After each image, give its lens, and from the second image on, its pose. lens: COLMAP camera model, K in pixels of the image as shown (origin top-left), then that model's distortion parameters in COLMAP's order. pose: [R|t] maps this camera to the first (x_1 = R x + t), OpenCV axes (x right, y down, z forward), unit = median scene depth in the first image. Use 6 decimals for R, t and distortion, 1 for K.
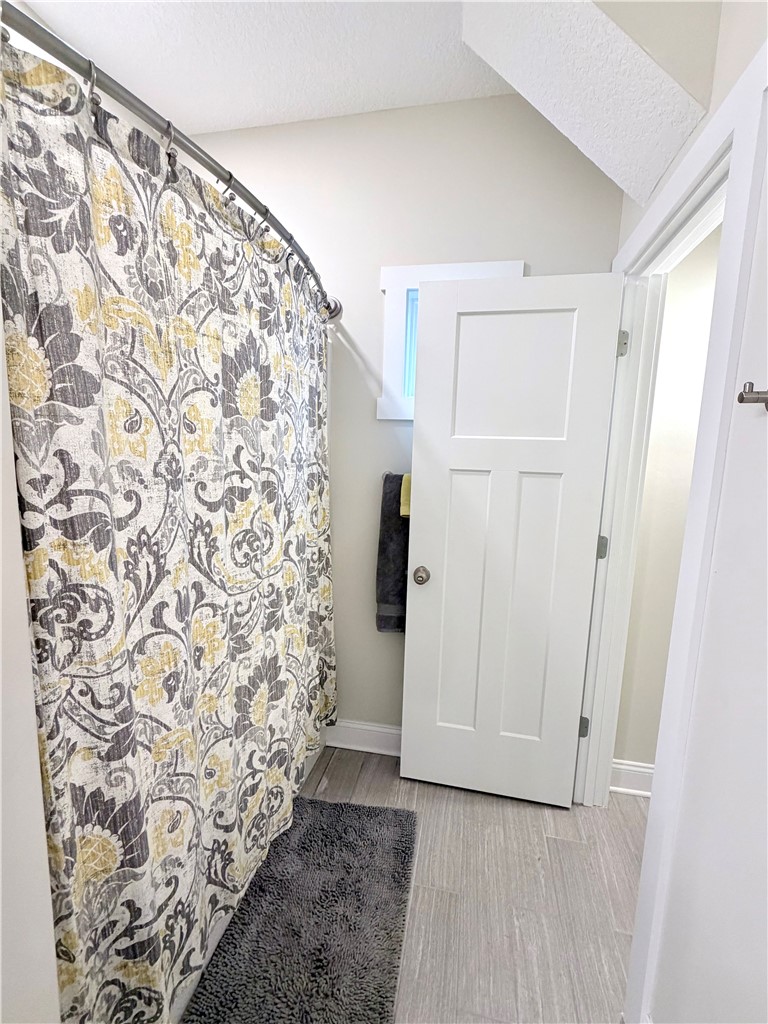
lens RADIAL K [[449.2, 0, 384.0], [0, 449.2, 512.0], [0, 0, 1]] dist [0.000103, 0.000152]
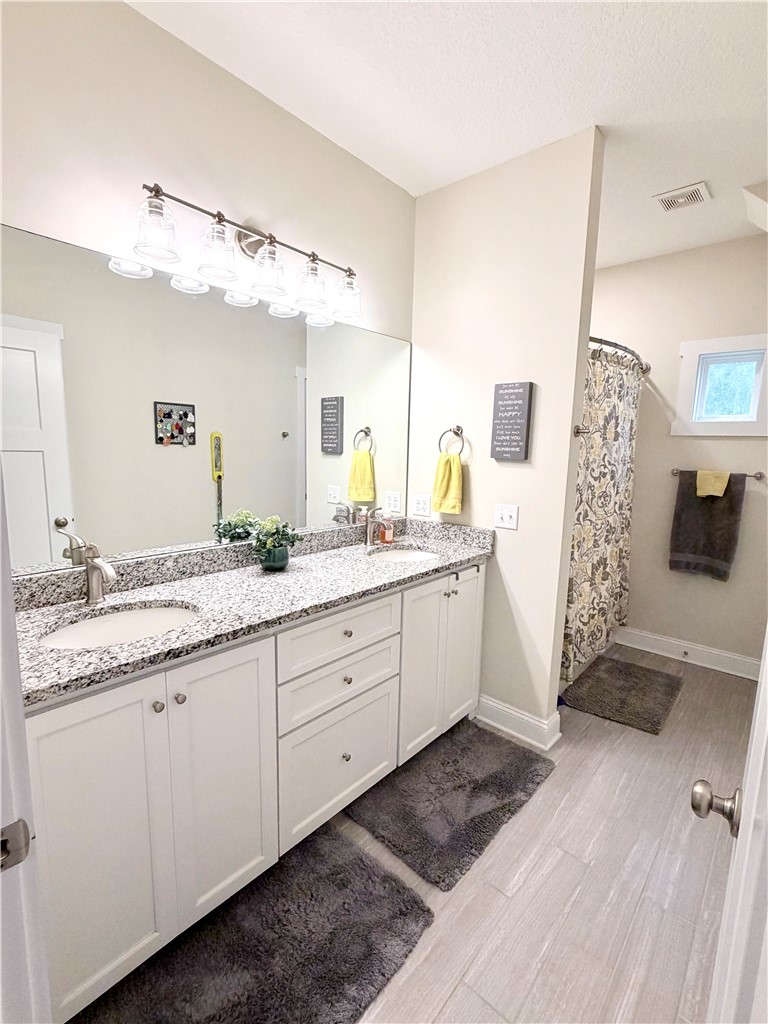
lens RADIAL K [[473.1, 0, 384.0], [0, 473.1, 512.0], [0, 0, 1]] dist [0.003762, 0.000197]
pose [[0.870643, 0.063823, -0.487757, -0.103564], [-0.068574, 0.997613, 0.008133, 0.195928], [0.487111, 0.026366, 0.872942, -1.554865]]
